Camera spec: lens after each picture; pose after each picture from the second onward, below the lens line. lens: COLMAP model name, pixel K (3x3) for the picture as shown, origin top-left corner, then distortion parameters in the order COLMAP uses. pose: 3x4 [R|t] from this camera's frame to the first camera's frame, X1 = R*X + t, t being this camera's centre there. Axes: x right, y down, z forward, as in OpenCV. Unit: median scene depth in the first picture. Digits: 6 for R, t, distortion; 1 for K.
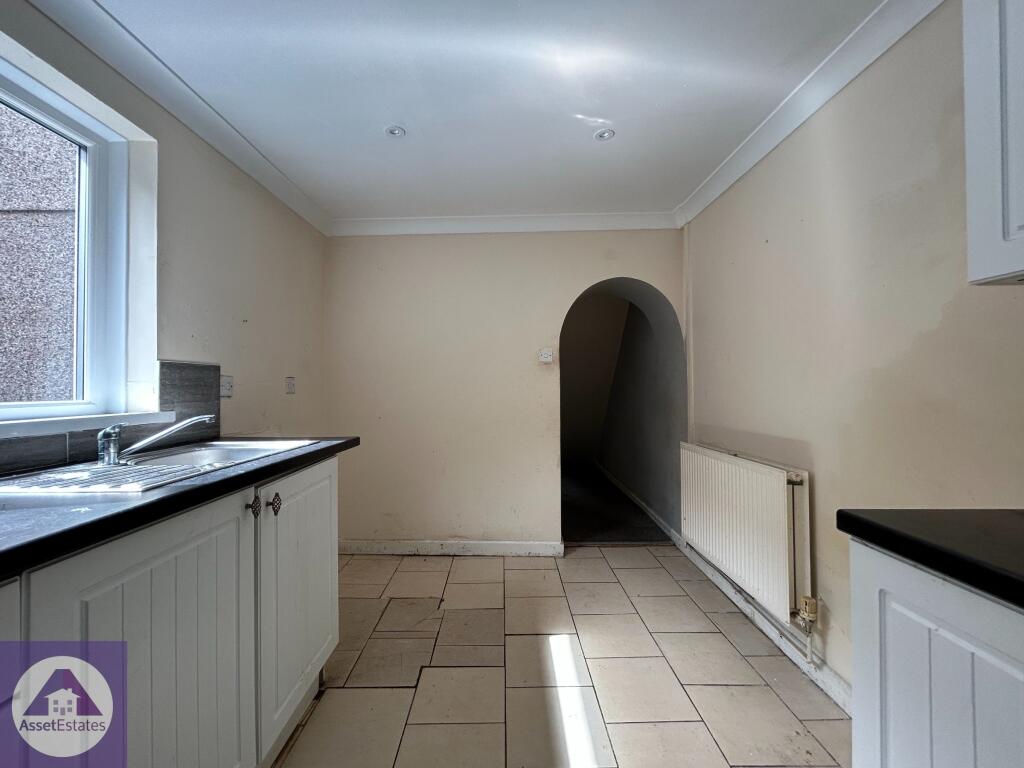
lens RADIAL K [[408.3, 0, 509.5], [0, 408.3, 381.5], [0, 0, 1]] dist [0.000324, 0.000333]
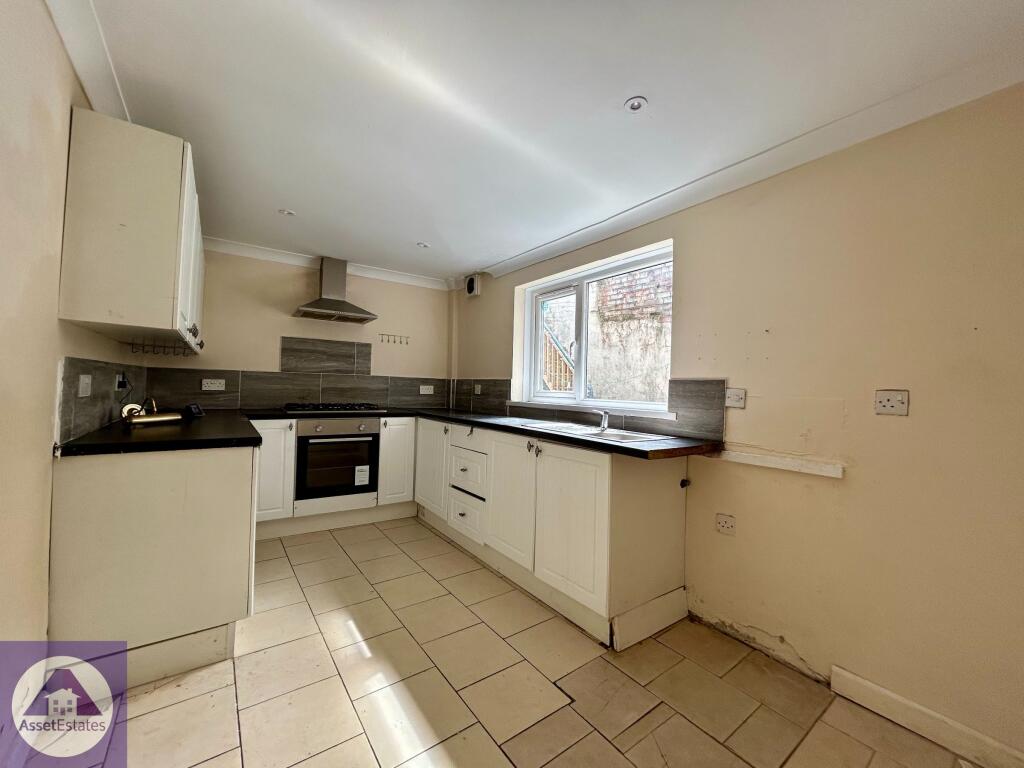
lens RADIAL K [[408.3, 0, 512.9], [0, 408.3, 382.7], [0, 0, 1]] dist [0.000324, 0.000333]
pose [[-0.813107, -0.034551, -0.581088, 0.508026], [-0.025136, 0.999390, -0.024250, 0.014652], [0.581572, -0.005112, -0.813479, 1.887538]]
